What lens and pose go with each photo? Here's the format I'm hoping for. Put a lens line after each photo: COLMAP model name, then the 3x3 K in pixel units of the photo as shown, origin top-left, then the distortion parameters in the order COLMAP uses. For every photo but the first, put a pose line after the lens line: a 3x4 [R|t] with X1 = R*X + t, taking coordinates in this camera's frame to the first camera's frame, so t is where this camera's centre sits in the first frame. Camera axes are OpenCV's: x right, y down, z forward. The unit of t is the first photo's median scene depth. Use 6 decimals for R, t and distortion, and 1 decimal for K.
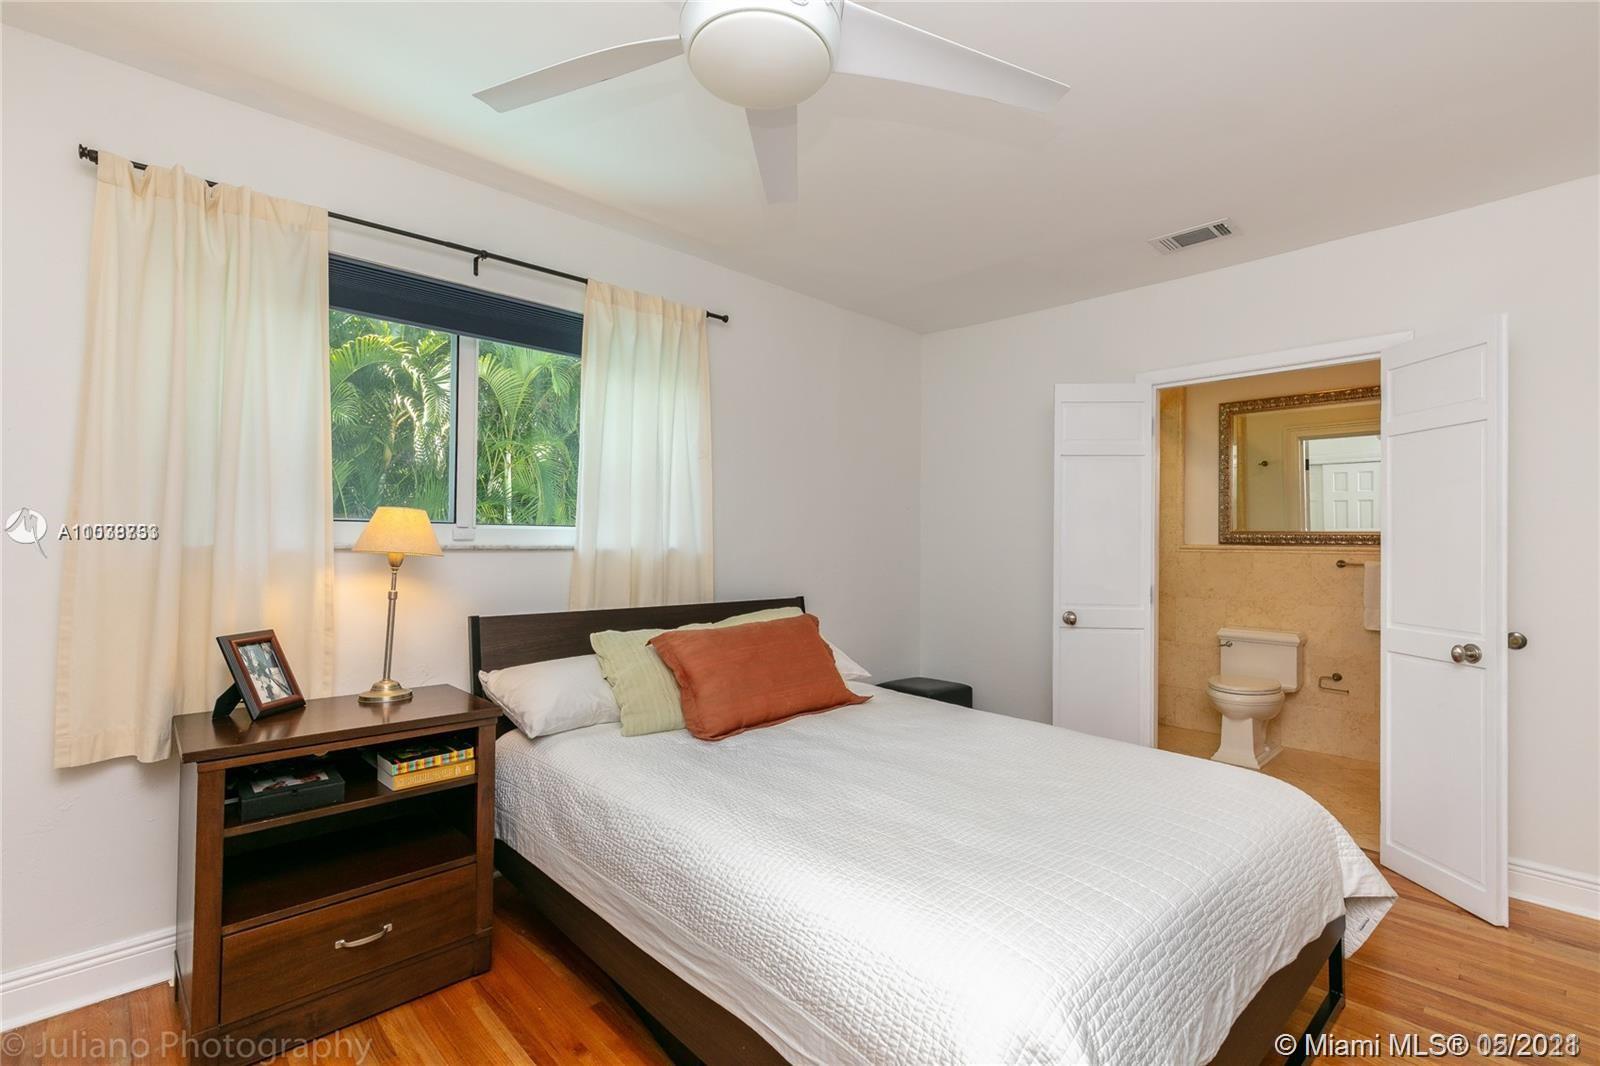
lens RADIAL K [[721.8, 0, 795.6], [0, 721.8, 537.5], [0, 0, 1]] dist [0.000241, -0.000615]
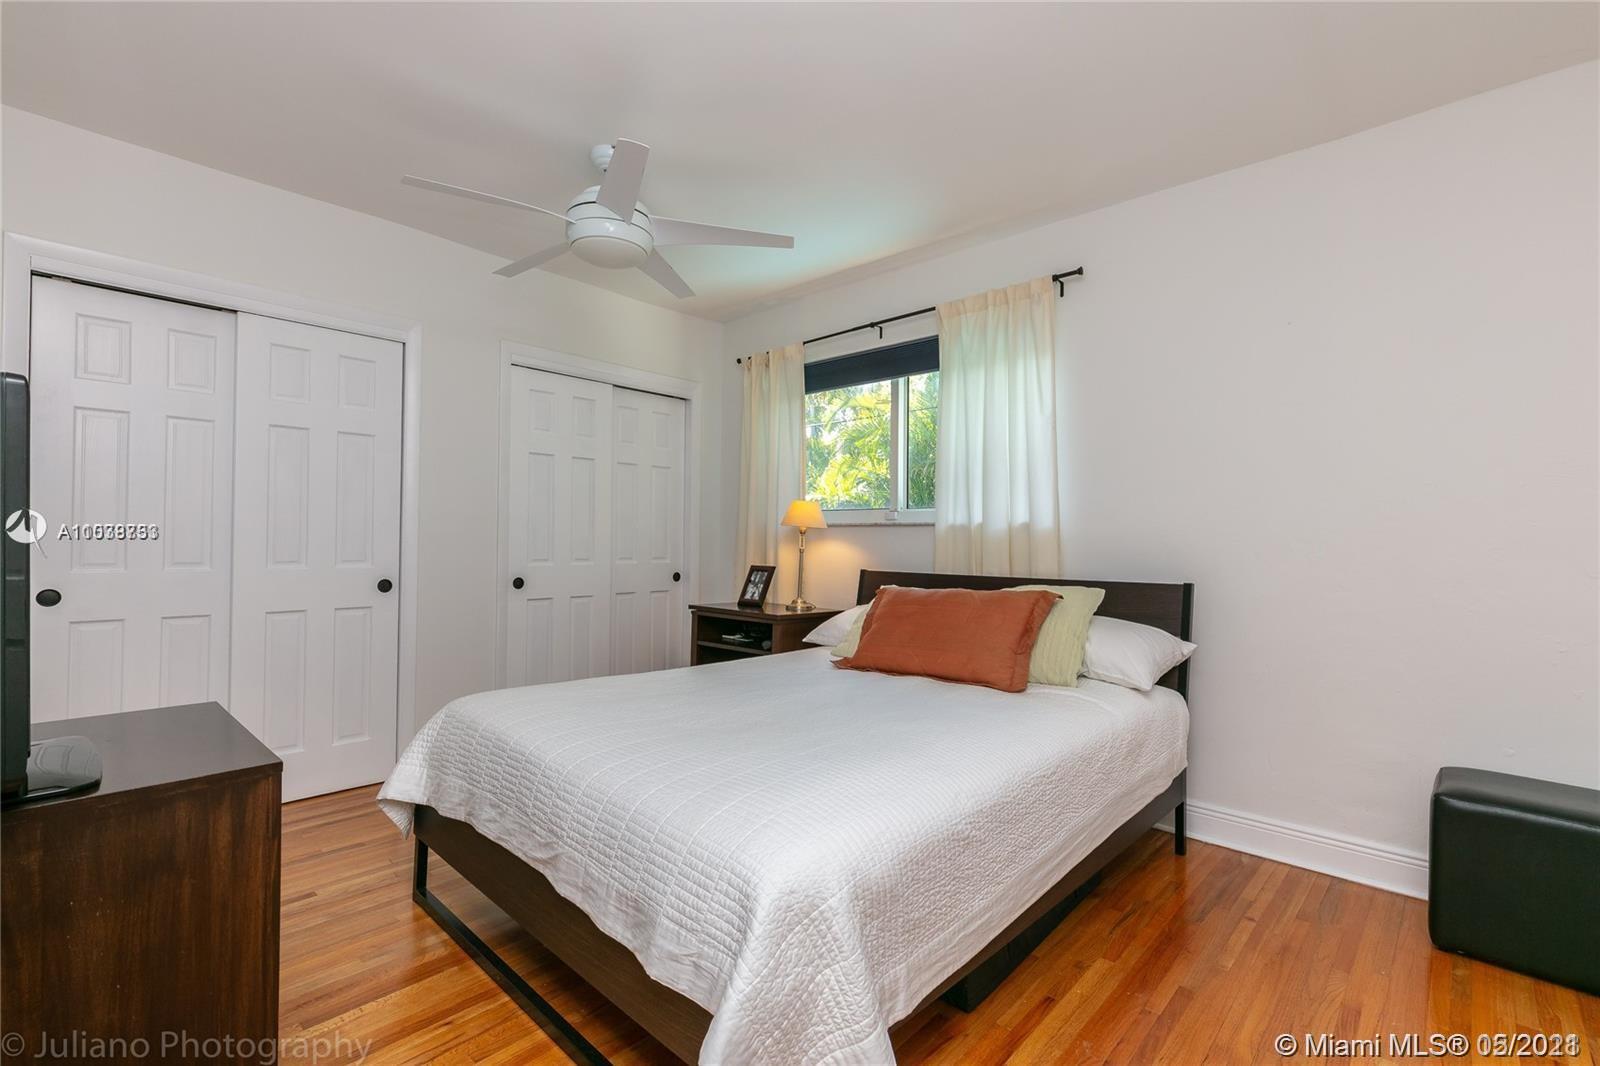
lens RADIAL K [[721.8, 0, 795.6], [0, 721.8, 537.5], [0, 0, 1]] dist [0.000241, -0.000615]
pose [[0.054837, -0.005773, -0.998479, 1.016616], [-0.001240, 0.999982, -0.005850, 0.050106], [0.998495, 0.001559, 0.054829, 0.753768]]
